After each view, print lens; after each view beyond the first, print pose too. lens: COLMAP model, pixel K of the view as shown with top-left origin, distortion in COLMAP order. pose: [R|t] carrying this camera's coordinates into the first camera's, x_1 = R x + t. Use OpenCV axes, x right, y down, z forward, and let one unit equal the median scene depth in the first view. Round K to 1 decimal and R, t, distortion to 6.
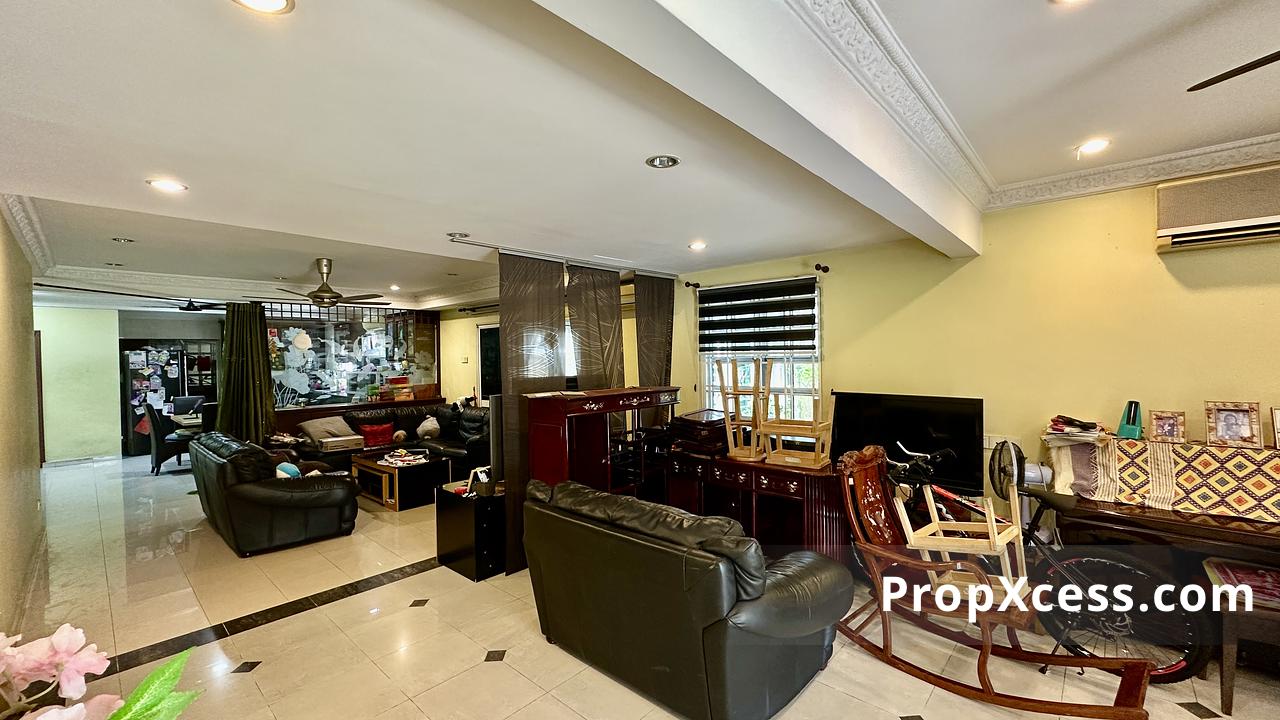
lens RADIAL K [[512.7, 0, 640.9], [0, 512.7, 360.1], [0, 0, 1]] dist [0.000587, -0.000263]
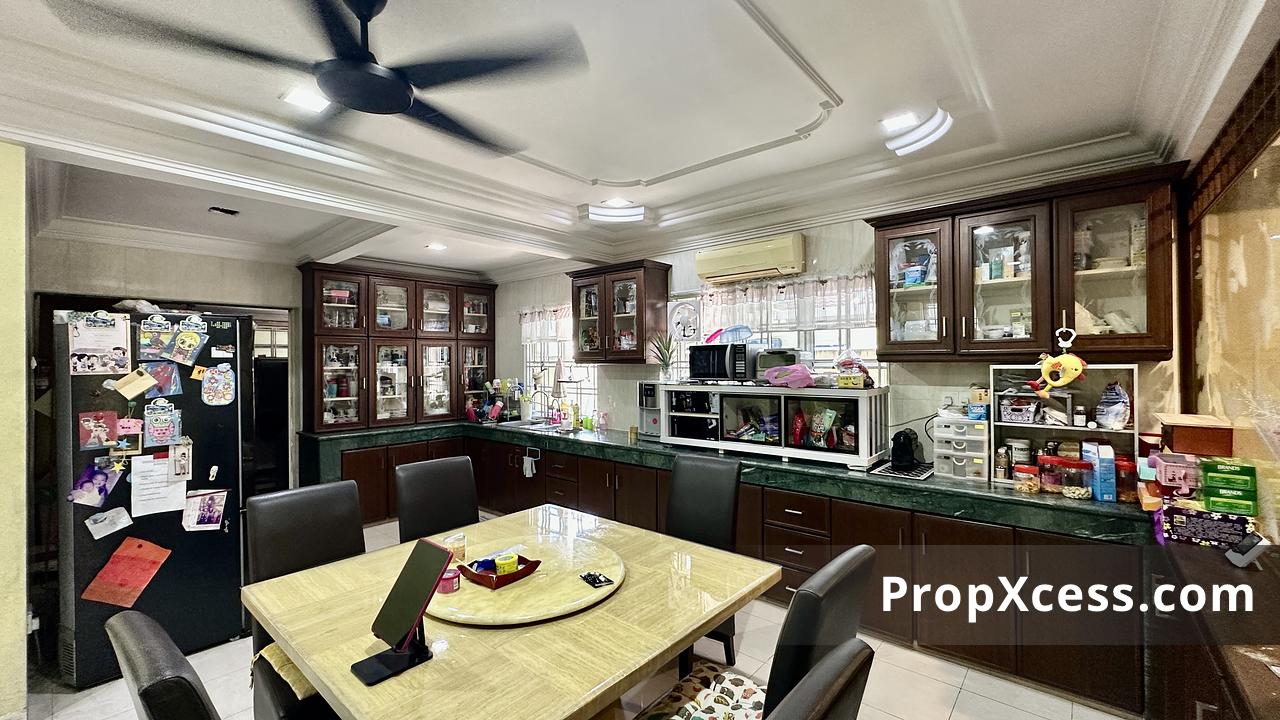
lens RADIAL K [[512.7, 0, 638.1], [0, 512.7, 362.7], [0, 0, 1]] dist [0.000587, -0.000263]
pose [[0.999638, 0.006305, 0.026145, -1.490799], [-0.005905, 0.999865, -0.015362, 0.027040], [-0.026239, 0.015202, 0.999540, 1.528205]]
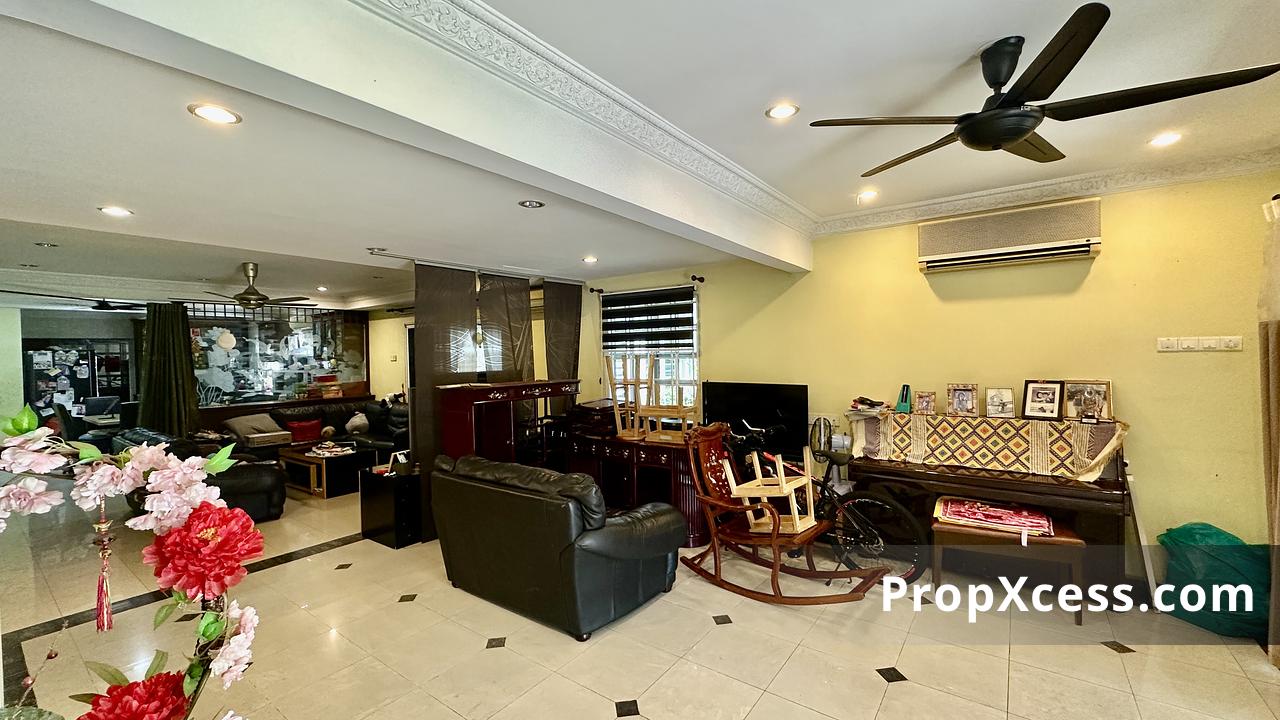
lens RADIAL K [[512.7, 0, 639.7], [0, 512.7, 360.5], [0, 0, 1]] dist [0.000587, -0.000263]
pose [[0.994769, -0.005558, 0.101995, 0.094527], [0.005202, 0.999979, 0.003752, 0.005932], [-0.102013, -0.003202, 0.994778, -0.175250]]
